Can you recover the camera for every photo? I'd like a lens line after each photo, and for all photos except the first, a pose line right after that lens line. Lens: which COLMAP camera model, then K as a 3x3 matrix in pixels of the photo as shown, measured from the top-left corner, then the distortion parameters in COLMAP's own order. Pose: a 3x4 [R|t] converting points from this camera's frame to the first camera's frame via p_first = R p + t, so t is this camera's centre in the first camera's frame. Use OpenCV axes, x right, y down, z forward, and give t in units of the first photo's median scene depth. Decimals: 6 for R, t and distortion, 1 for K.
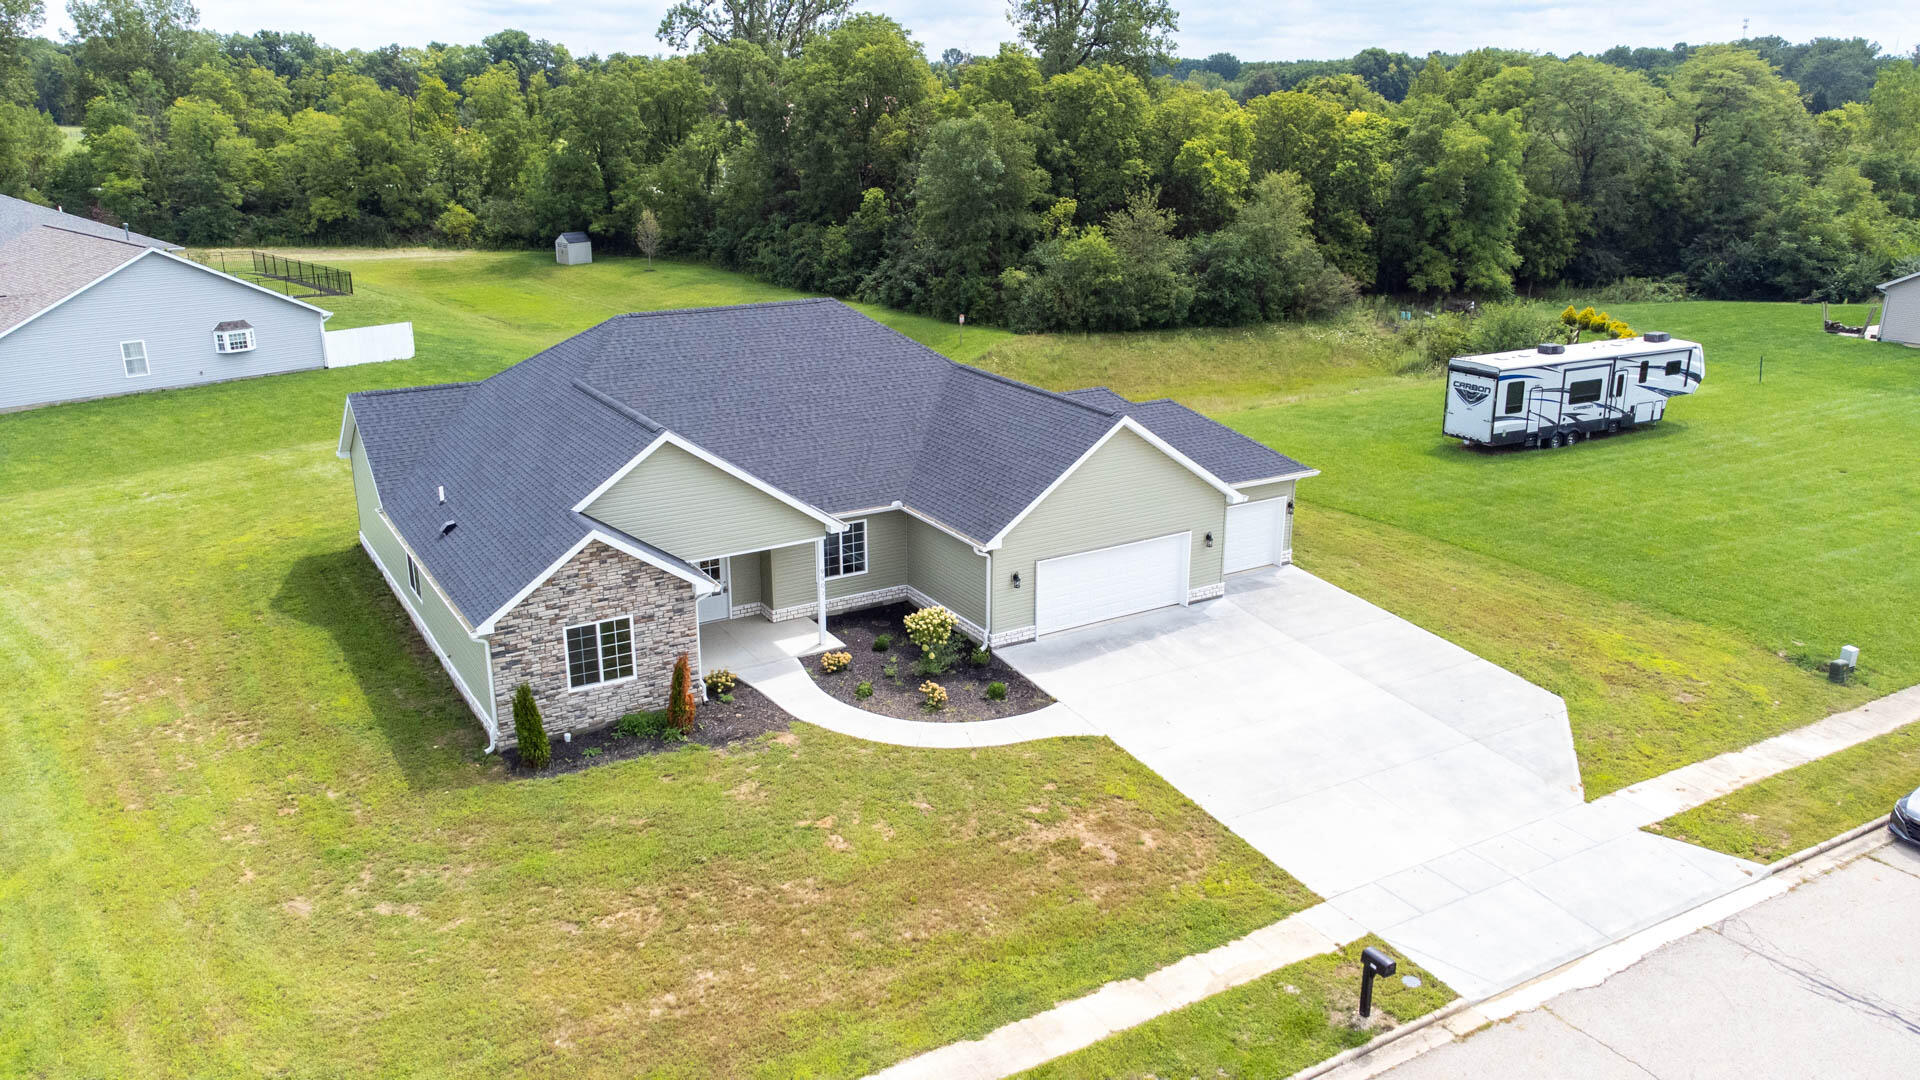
lens RADIAL K [[1426.5, 0, 953.1], [0, 1426.5, 537.9], [0, 0, 1]] dist [0.034243, 0.029599]
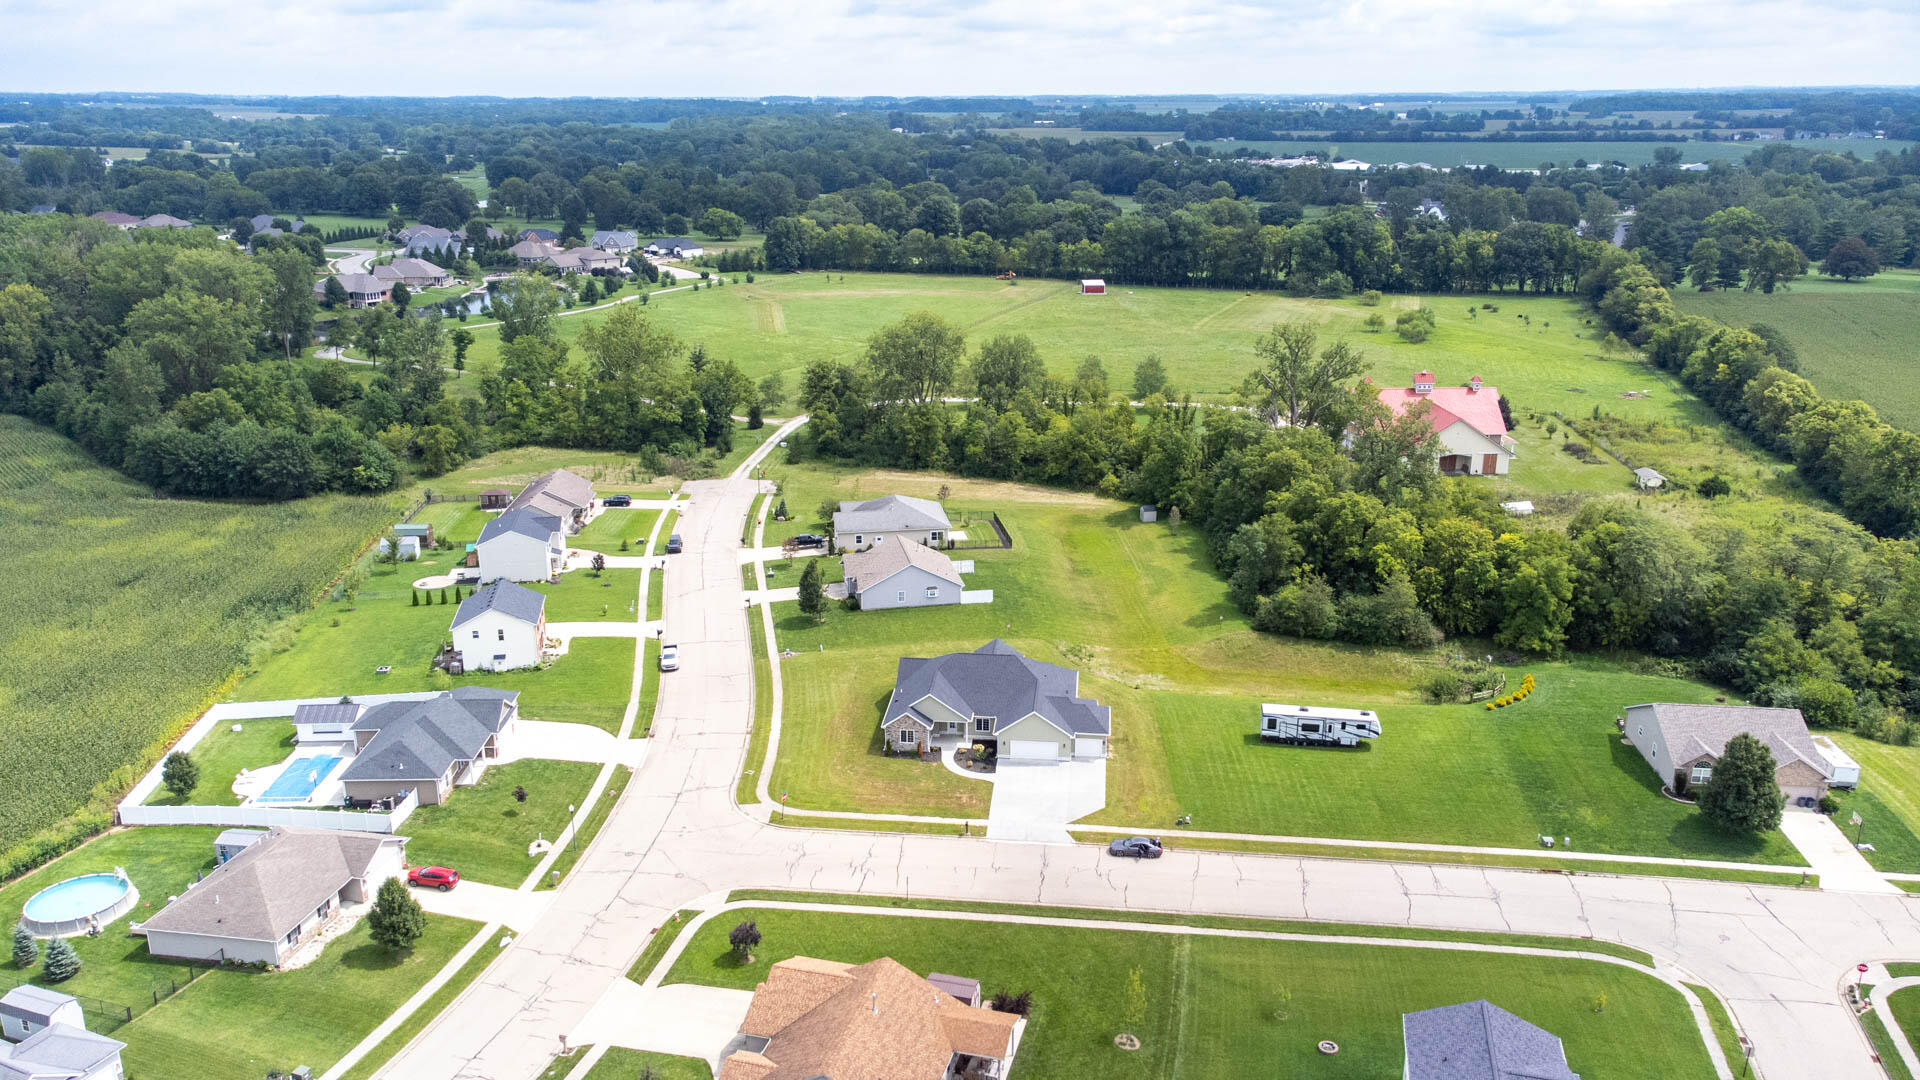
lens RADIAL K [[1426.5, 0, 953.1], [0, 1426.5, 537.9], [0, 0, 1]] dist [0.034243, 0.029599]
pose [[0.800043, 0.174312, -0.574061, 2.111844], [-0.180382, 0.982476, 0.046935, -0.696579], [0.572183, 0.066000, 0.817466, -2.421262]]
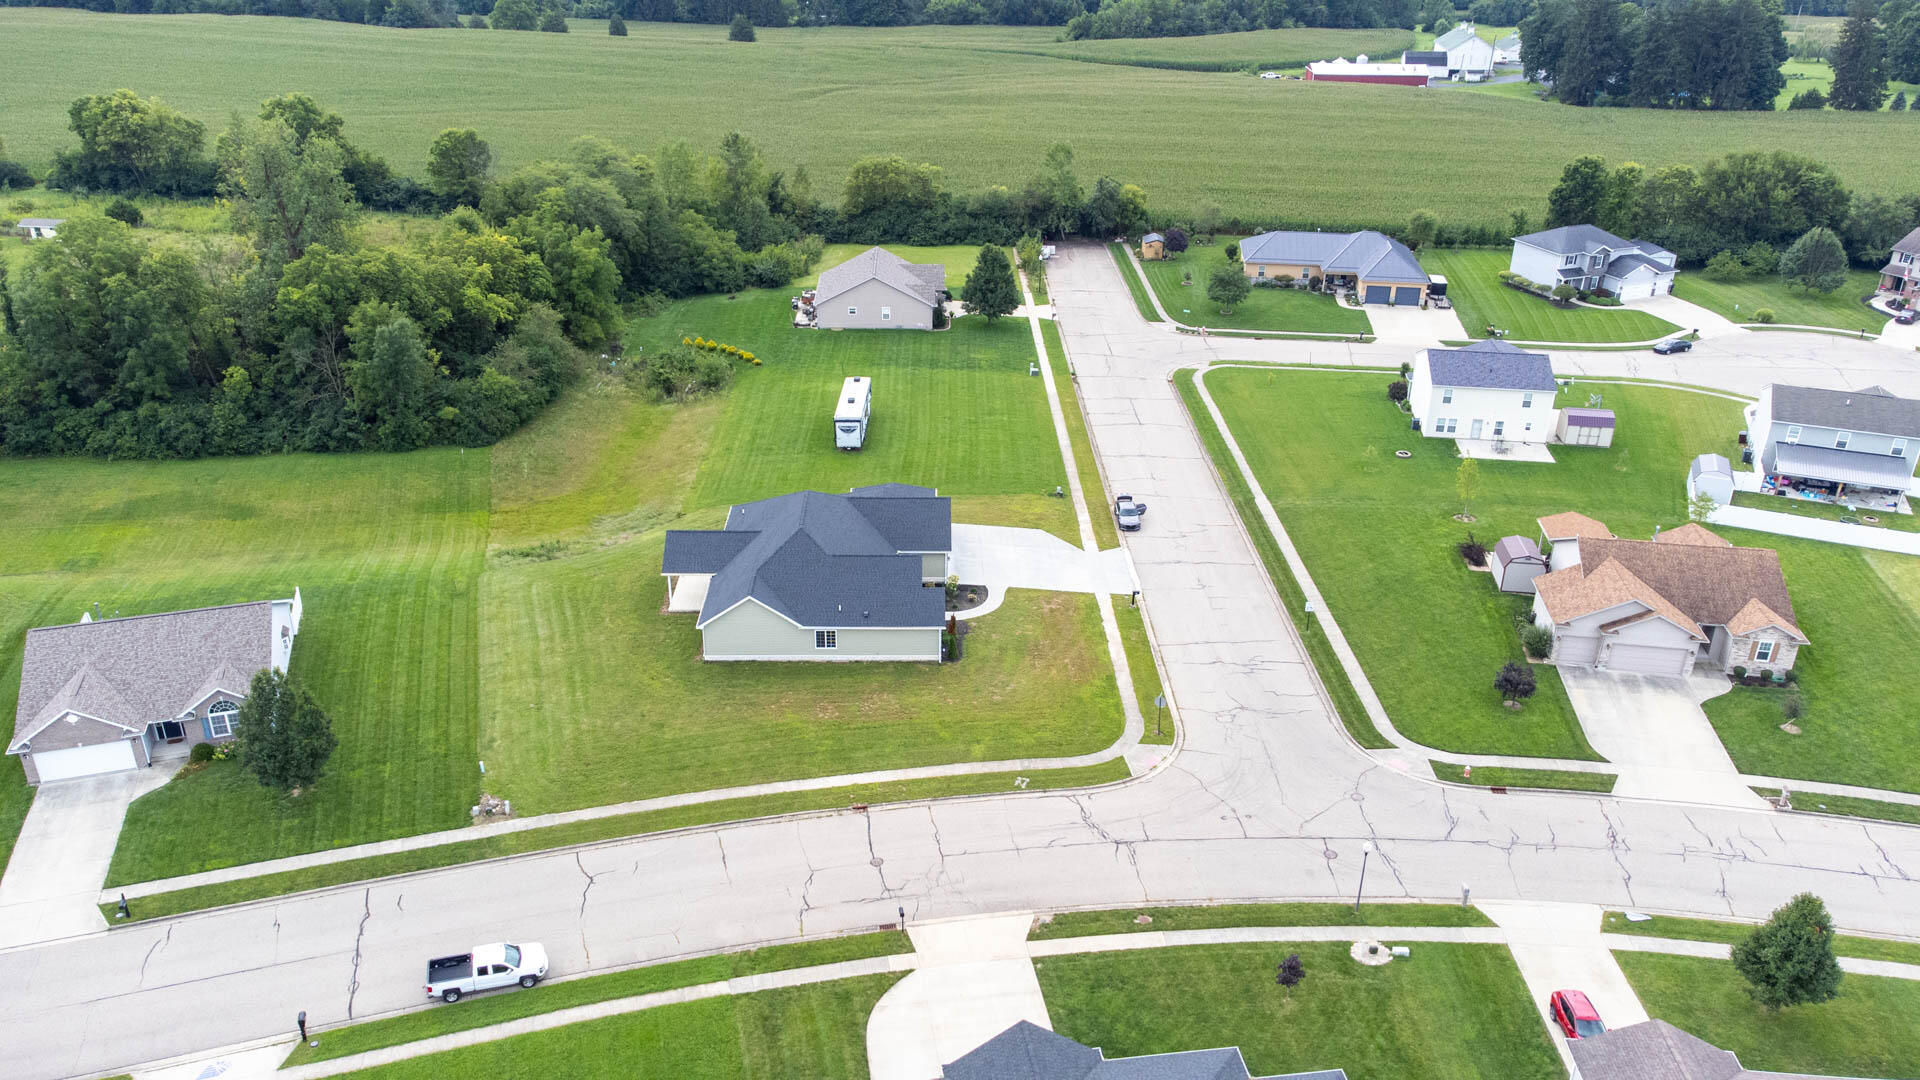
lens RADIAL K [[1426.5, 0, 953.1], [0, 1426.5, 537.9], [0, 0, 1]] dist [0.034243, 0.029599]
pose [[0.495556, -0.372789, 0.784508, -2.277276], [0.255021, 0.925851, 0.278862, -0.840855], [-0.830294, 0.061874, 0.553880, -0.711026]]
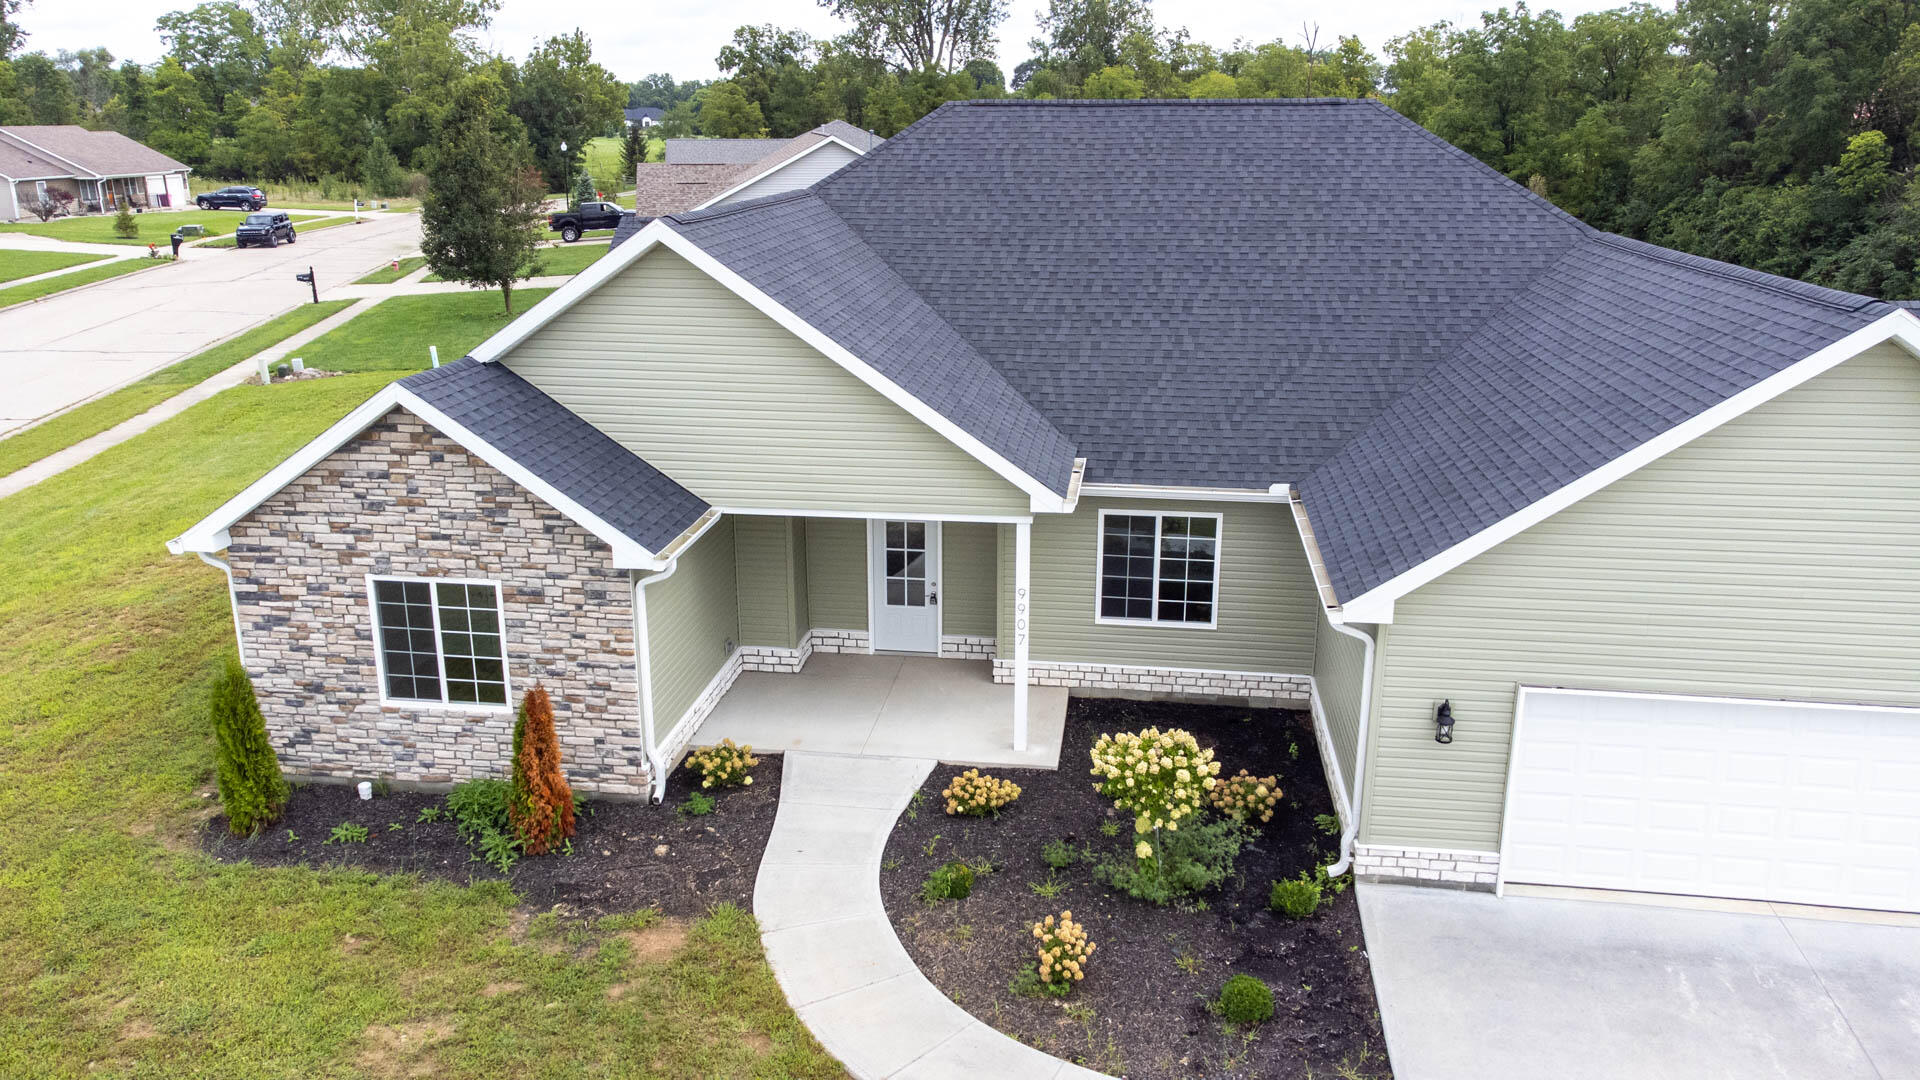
lens RADIAL K [[1426.5, 0, 953.1], [0, 1426.5, 537.9], [0, 0, 1]] dist [0.034243, 0.029599]
pose [[0.779195, 0.176855, -0.601313, 0.154195], [-0.190528, 0.980801, 0.041578, -0.008328], [0.597122, 0.082170, 0.797931, 0.588926]]
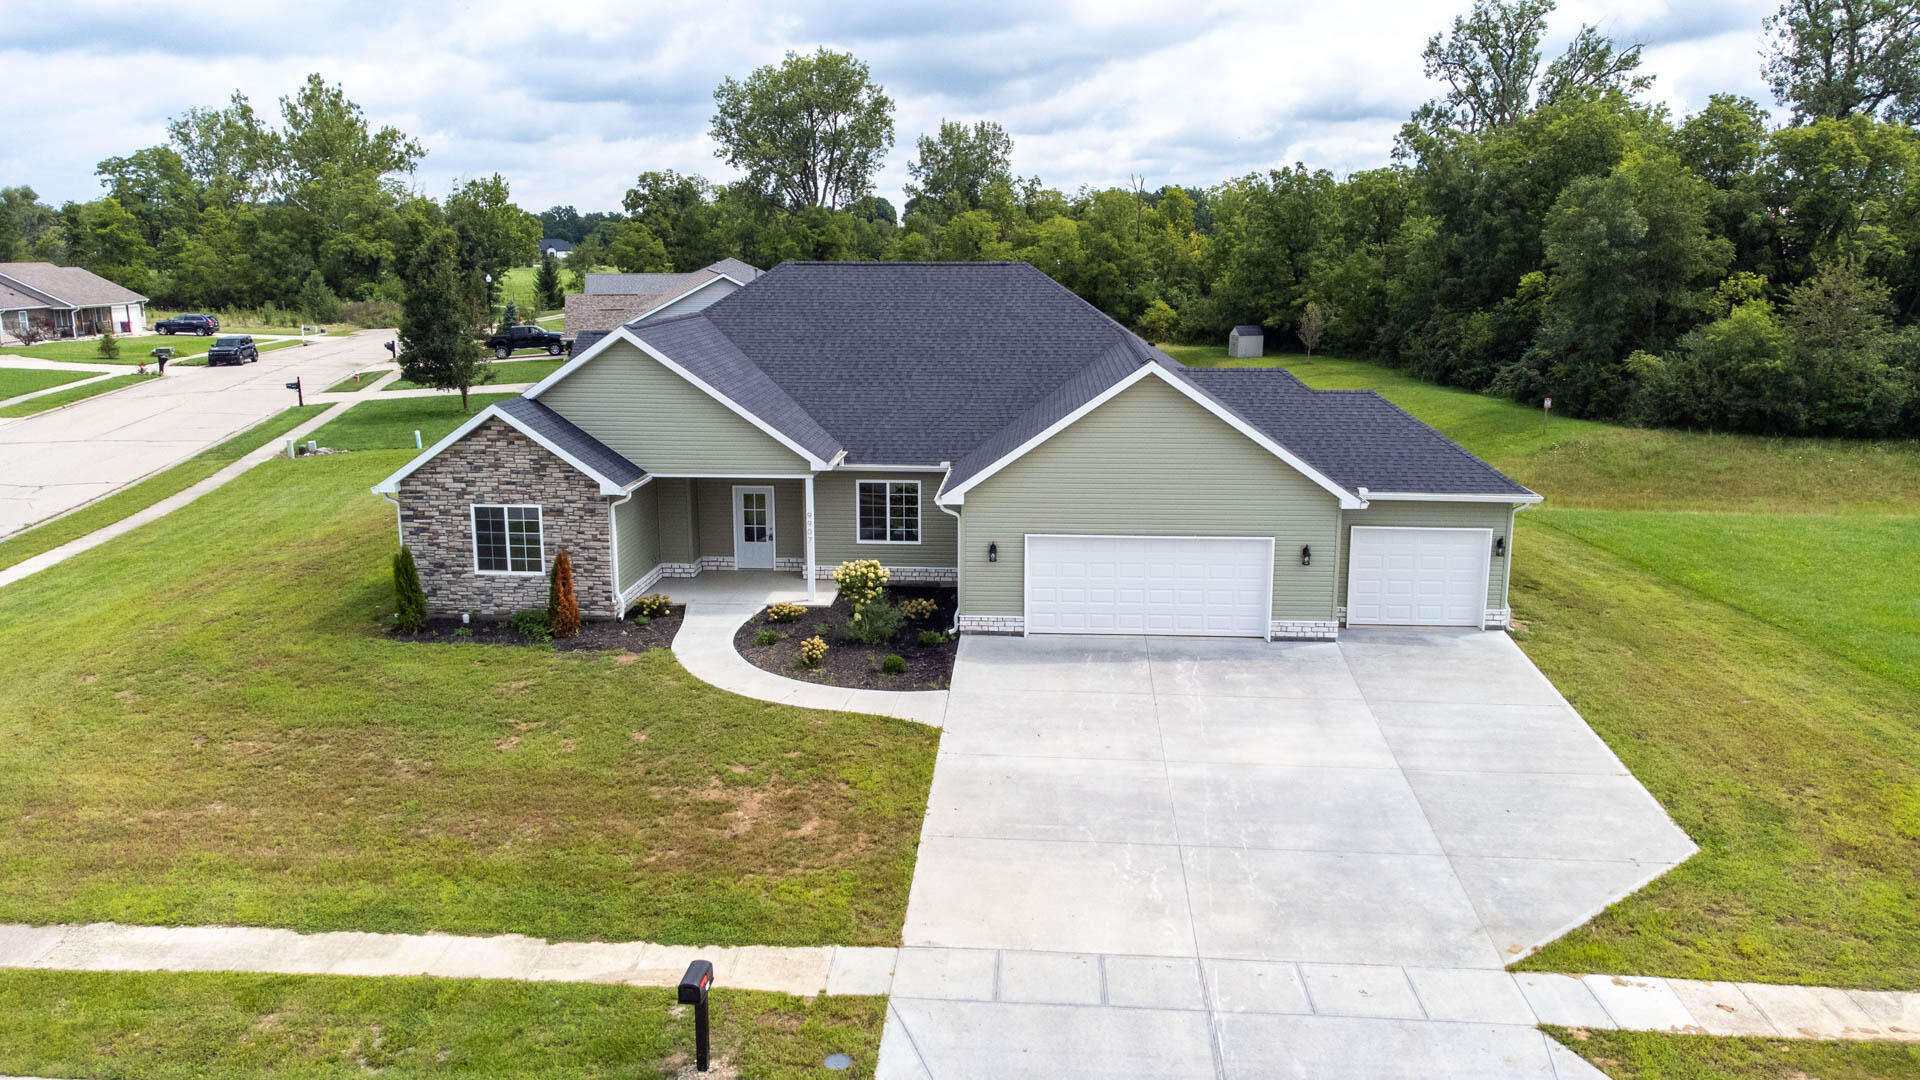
lens RADIAL K [[1426.5, 0, 953.1], [0, 1426.5, 537.9], [0, 0, 1]] dist [0.034243, 0.029599]
pose [[0.820462, 0.114761, -0.560065, 0.456997], [-0.174245, 0.983232, -0.053787, 0.066020], [0.544501, 0.141719, 0.826701, 0.299189]]
